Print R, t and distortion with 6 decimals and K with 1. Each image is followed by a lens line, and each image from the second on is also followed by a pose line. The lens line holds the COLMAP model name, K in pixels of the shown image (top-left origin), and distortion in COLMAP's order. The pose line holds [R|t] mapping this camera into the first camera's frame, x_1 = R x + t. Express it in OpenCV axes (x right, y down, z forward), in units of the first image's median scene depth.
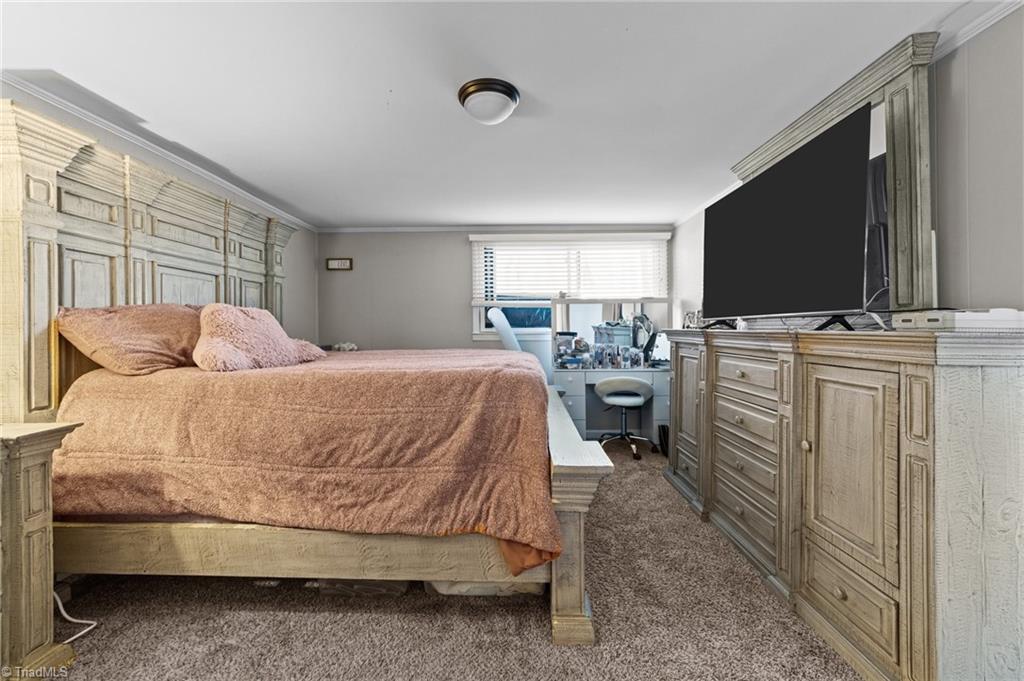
lens RADIAL K [[394.2, 0, 508.8], [0, 394.2, 331.3], [0, 0, 1]] dist [-0.007295, 0.004127]
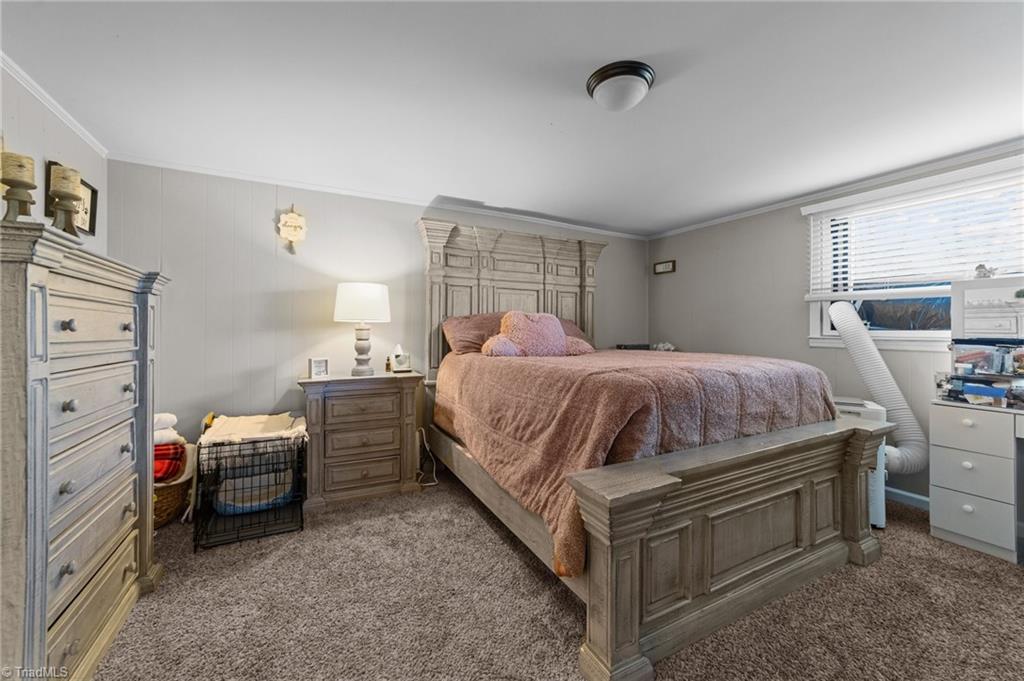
lens RADIAL K [[394.2, 0, 513.3], [0, 394.2, 333.6], [0, 0, 1]] dist [-0.007295, 0.004127]
pose [[0.503751, 0.018067, -0.863660, 0.464257], [-0.014480, 0.999817, 0.012470, -0.004164], [0.863727, 0.006224, 0.503921, 0.222092]]
